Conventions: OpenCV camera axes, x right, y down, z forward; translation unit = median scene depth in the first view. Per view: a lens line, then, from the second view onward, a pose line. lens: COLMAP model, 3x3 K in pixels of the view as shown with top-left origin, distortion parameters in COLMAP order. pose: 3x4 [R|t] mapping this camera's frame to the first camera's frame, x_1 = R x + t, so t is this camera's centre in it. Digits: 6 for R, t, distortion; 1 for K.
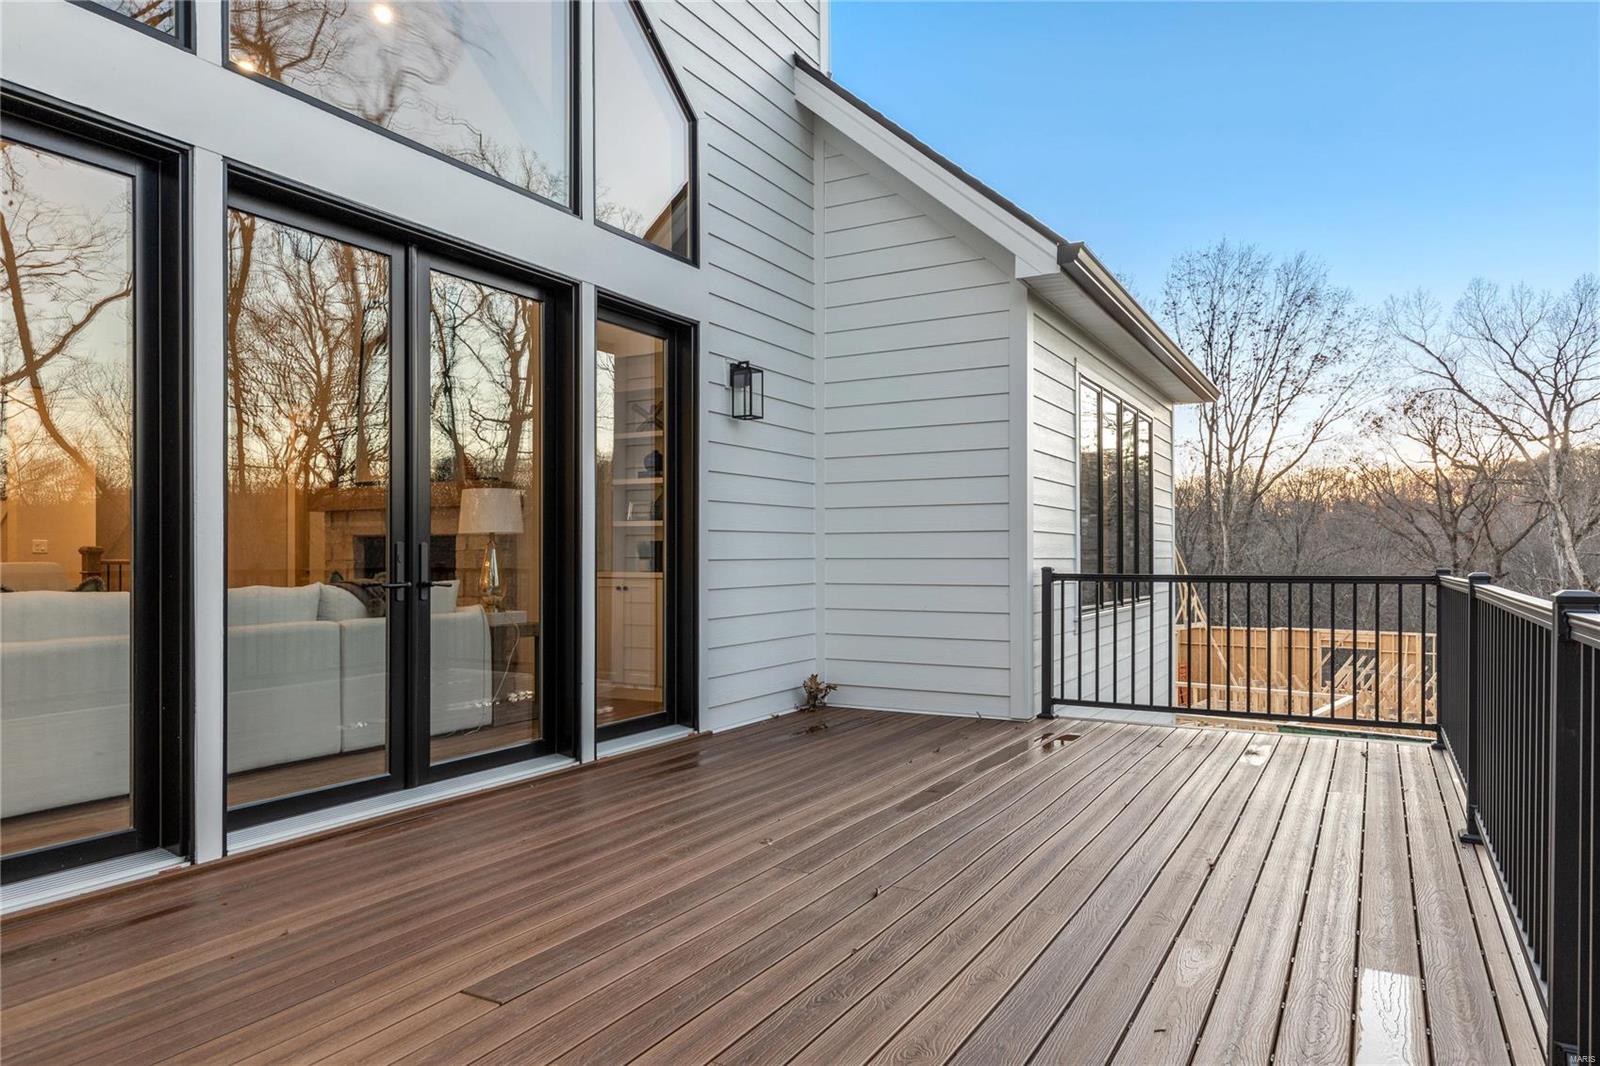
lens RADIAL K [[1028.3, 0, 807.2], [0, 1028.3, 552.1], [0, 0, 1]] dist [0.004937, 0.000170]
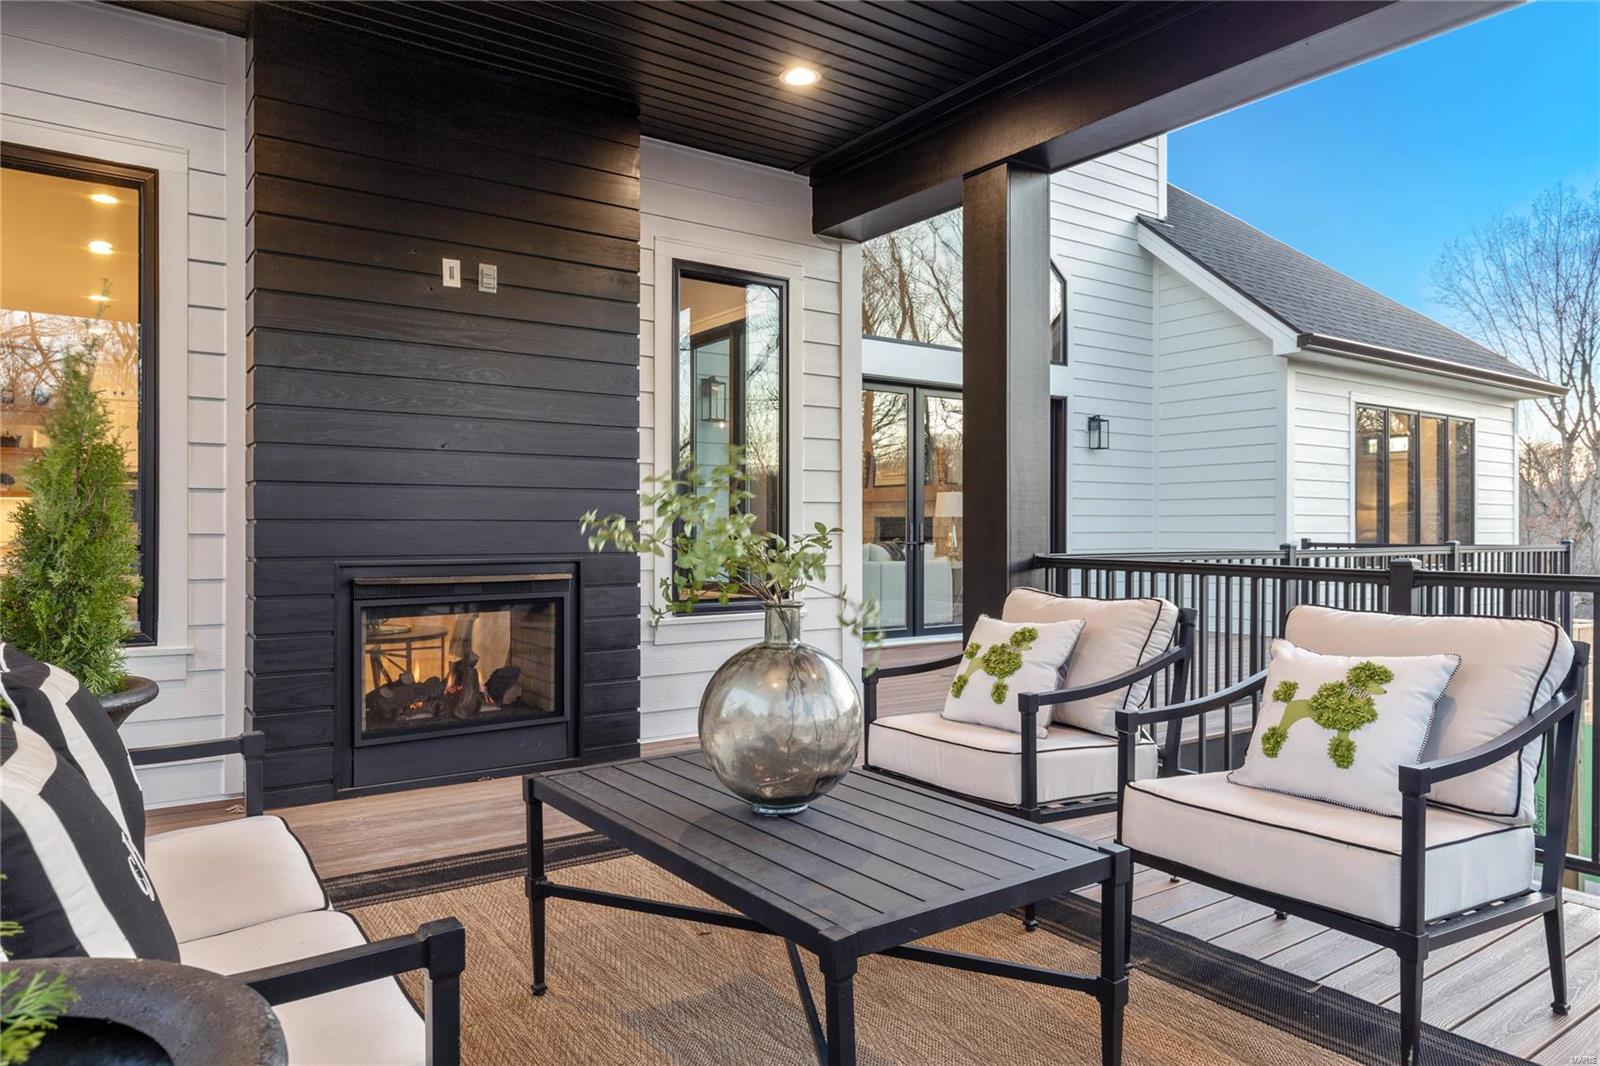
lens RADIAL K [[1028.3, 0, 807.2], [0, 1028.3, 552.1], [0, 0, 1]] dist [0.004937, 0.000170]
pose [[0.903092, 0.010086, -0.429328, 0.236470], [0.001272, 0.999657, 0.026160, -0.005257], [0.429445, -0.024171, 0.902770, -0.737104]]
